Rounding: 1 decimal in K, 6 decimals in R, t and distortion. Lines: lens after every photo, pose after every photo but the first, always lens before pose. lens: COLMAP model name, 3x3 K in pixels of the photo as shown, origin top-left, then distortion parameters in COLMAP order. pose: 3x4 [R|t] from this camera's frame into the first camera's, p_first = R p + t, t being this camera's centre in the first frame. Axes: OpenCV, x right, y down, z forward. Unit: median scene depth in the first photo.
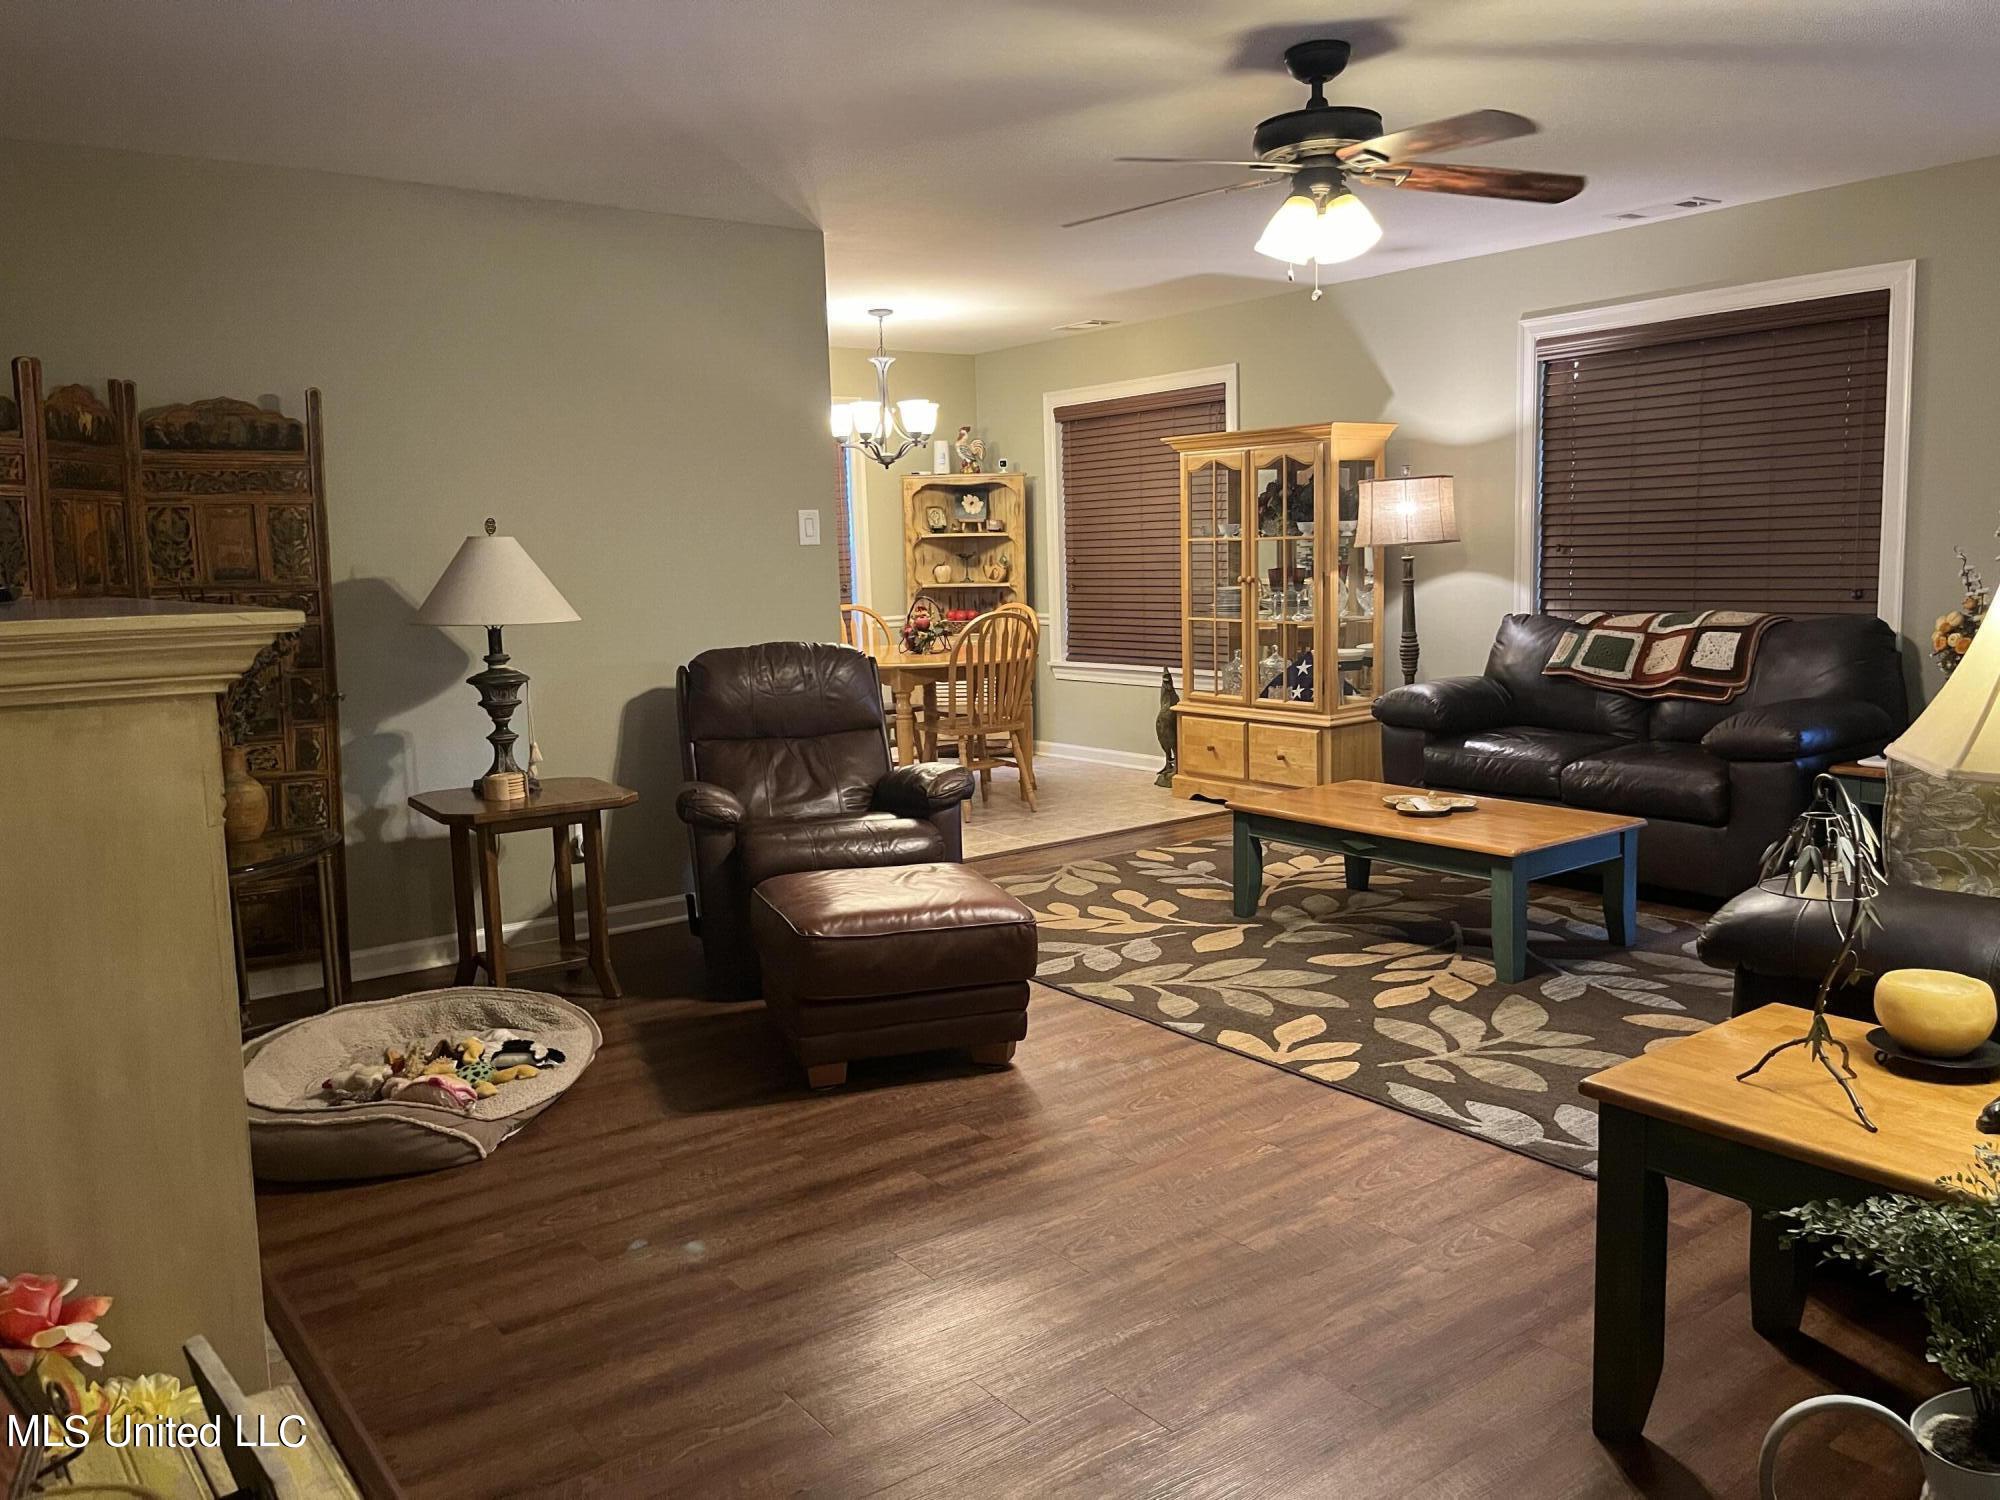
lens RADIAL K [[1511.4, 0, 988.0], [0, 1511.4, 755.1], [0, 0, 1]] dist [-0.004739, -0.006267]
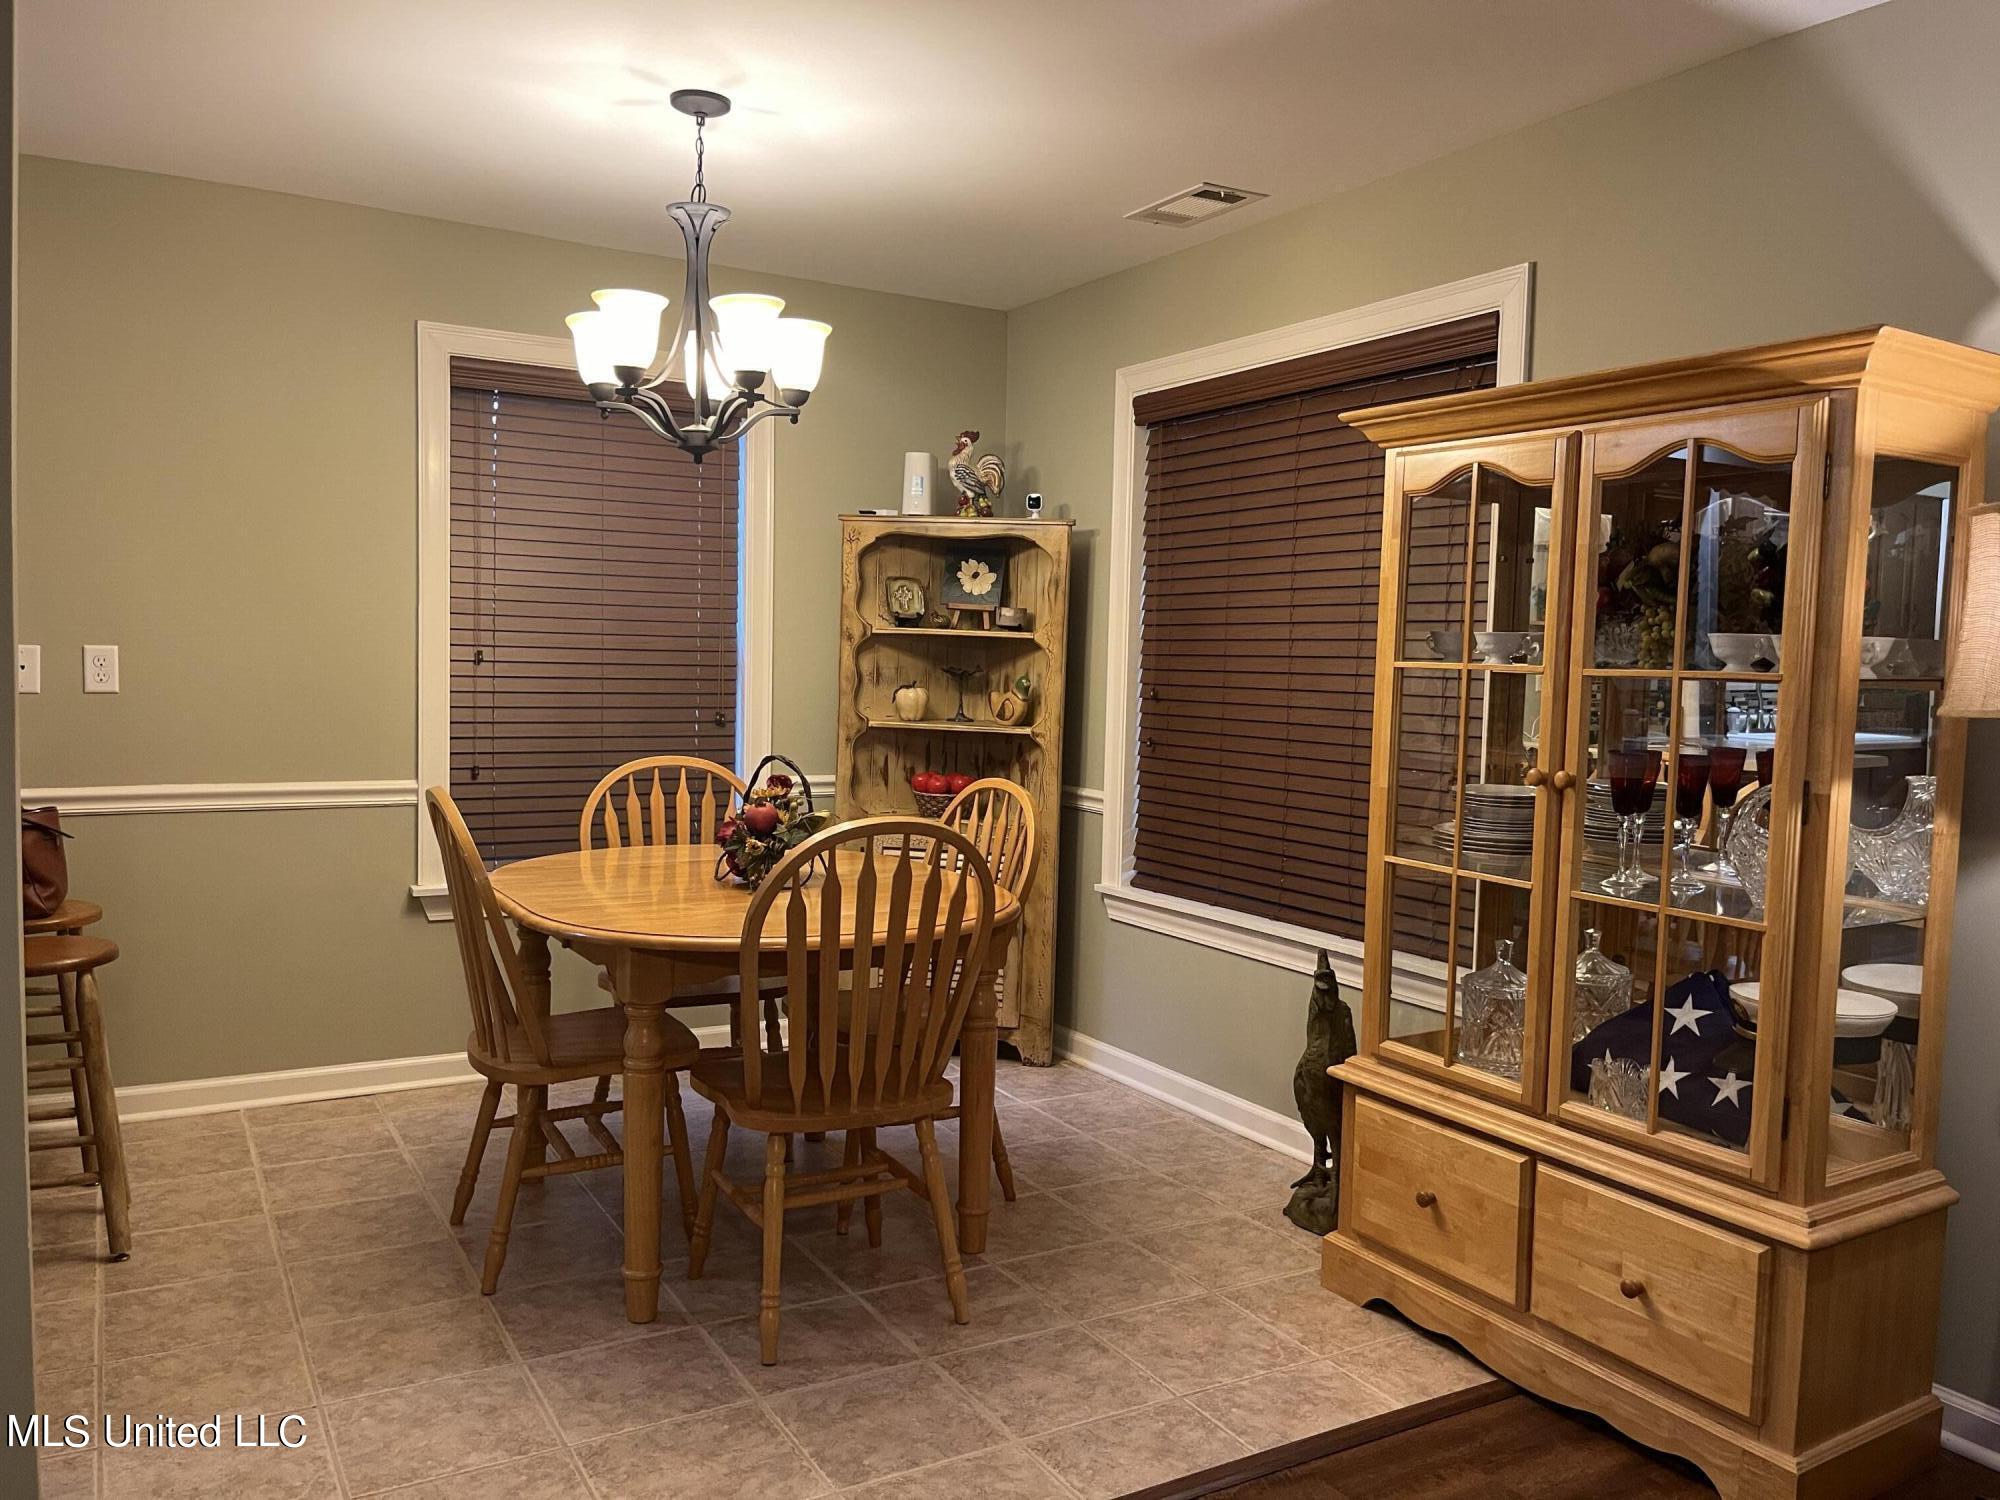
lens RADIAL K [[1511.4, 0, 1005.4], [0, 1511.4, 747.1], [0, 0, 1]] dist [-0.004739, -0.006267]
pose [[0.992614, 0.063137, -0.103591, 0.067378], [-0.071274, 0.994494, -0.076820, -0.076206], [0.098171, 0.083636, 0.991649, 0.549193]]
